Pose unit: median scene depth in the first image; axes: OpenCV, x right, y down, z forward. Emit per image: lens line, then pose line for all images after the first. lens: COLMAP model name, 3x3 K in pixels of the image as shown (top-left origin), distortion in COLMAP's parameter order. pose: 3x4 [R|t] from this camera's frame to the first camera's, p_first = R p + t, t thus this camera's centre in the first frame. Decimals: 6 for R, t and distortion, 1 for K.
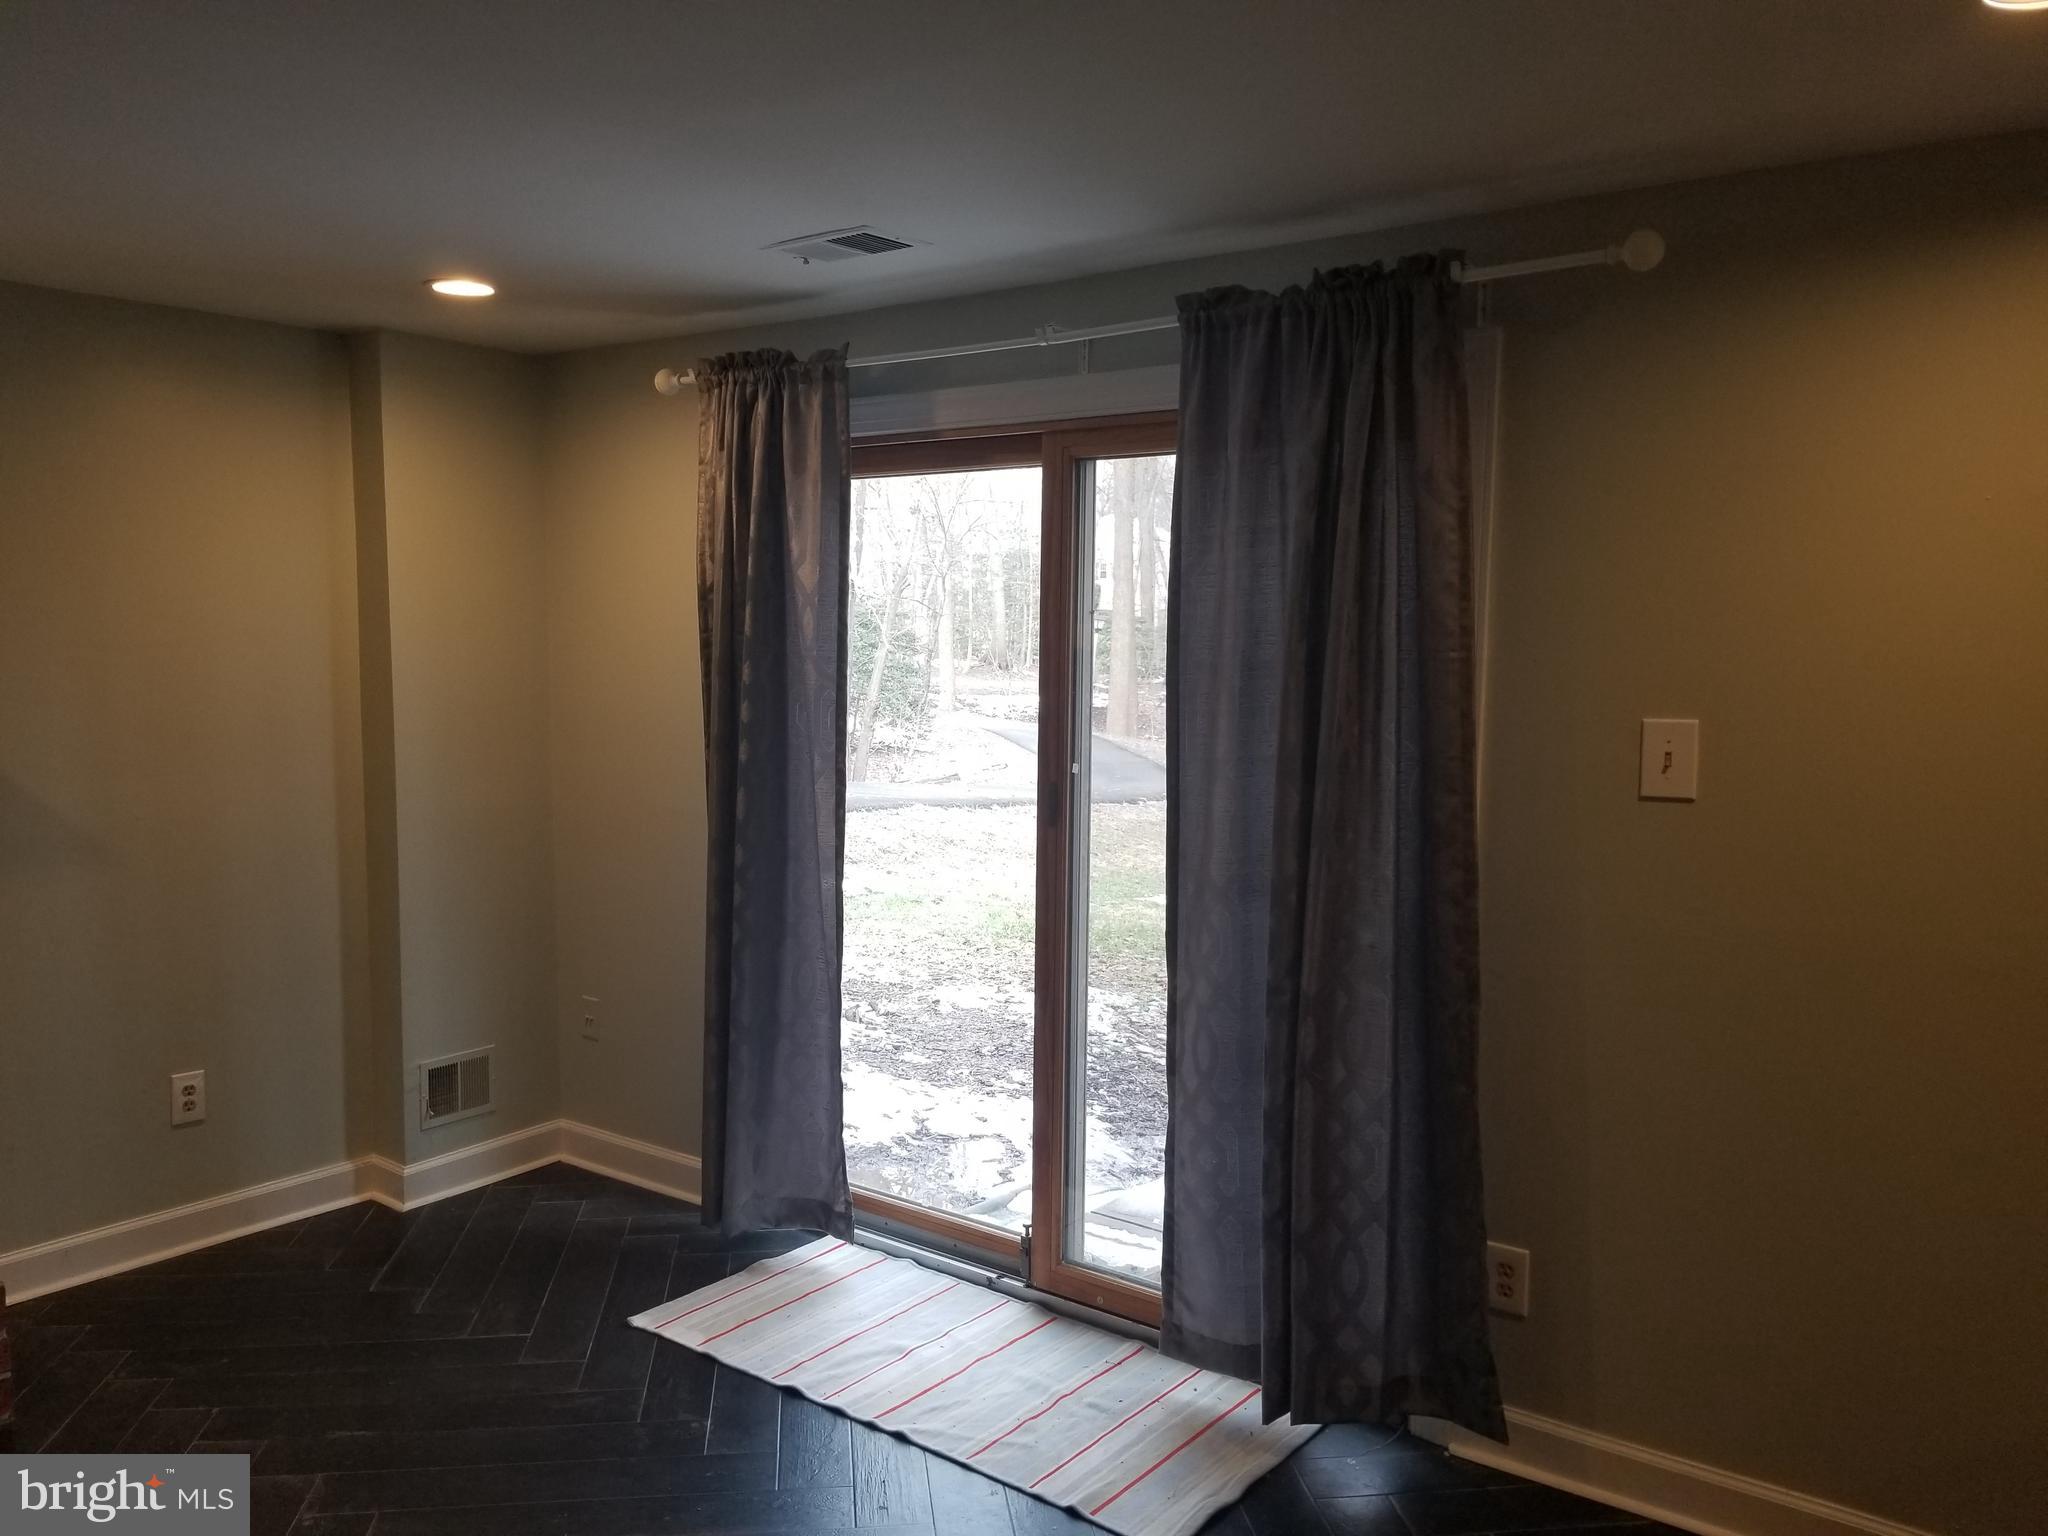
lens RADIAL K [[1637.1, 0, 1024.0], [0, 1637.1, 768.0], [0, 0, 1]] dist [-0.002116, -0.004379]
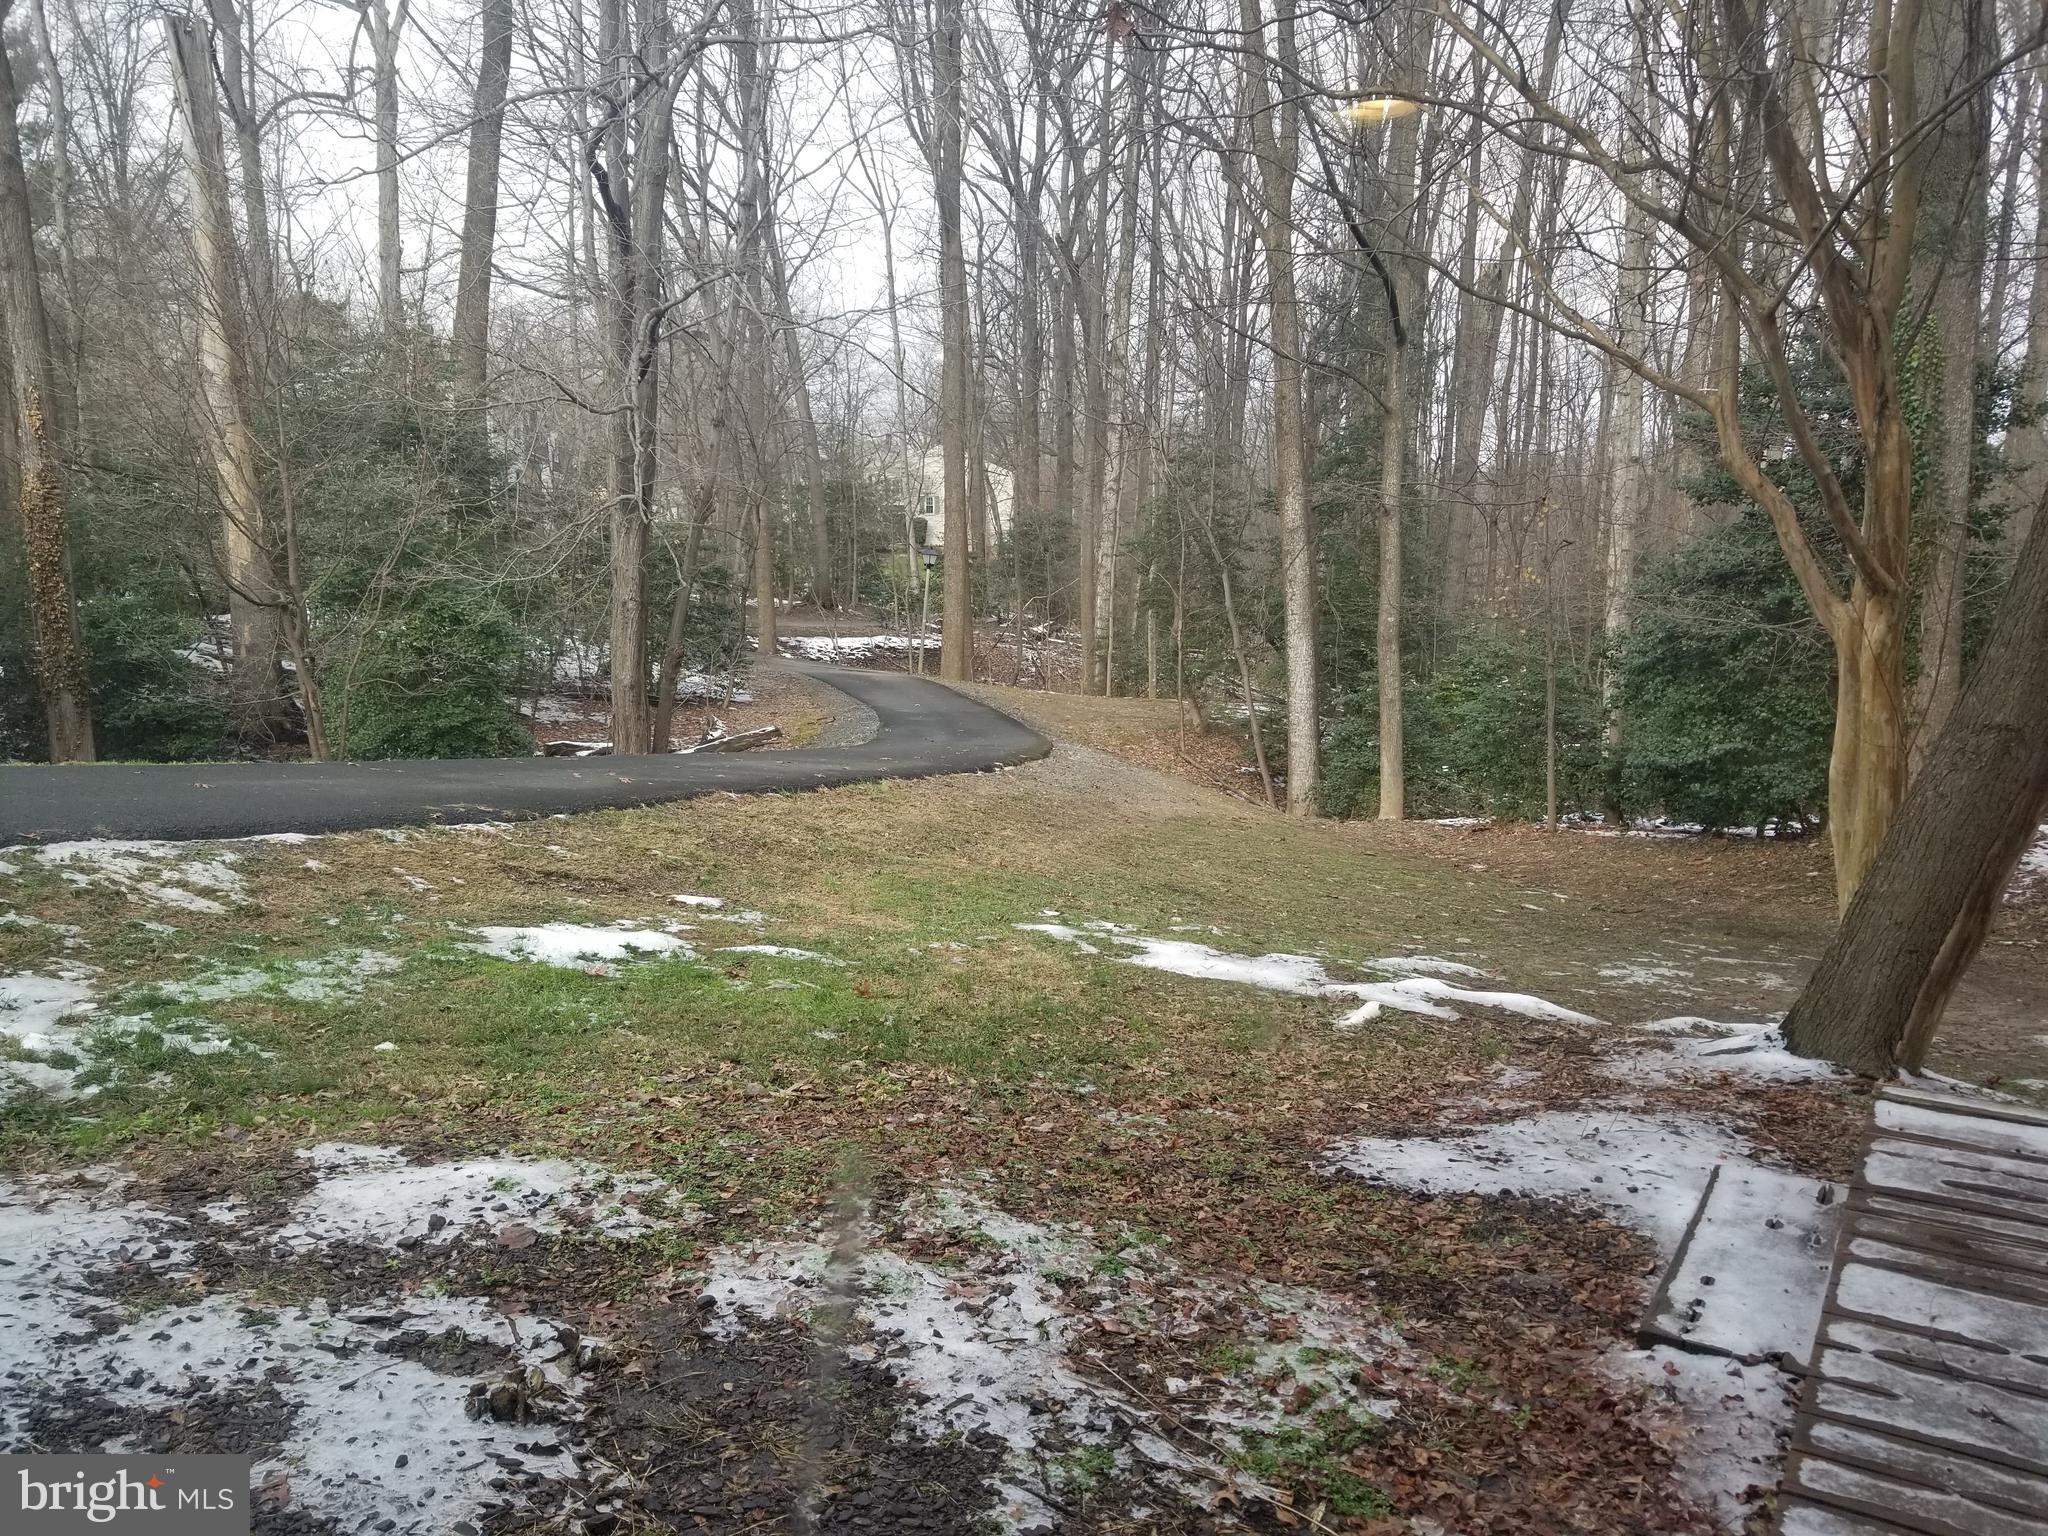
lens RADIAL K [[1637.1, 0, 1024.0], [0, 1637.1, 768.0], [0, 0, 1]] dist [-0.002116, -0.004379]
pose [[0.994421, -0.014025, 0.104543, -0.003473], [0.010092, 0.999225, 0.038049, -0.015024], [-0.104995, -0.036782, 0.993792, 0.217331]]
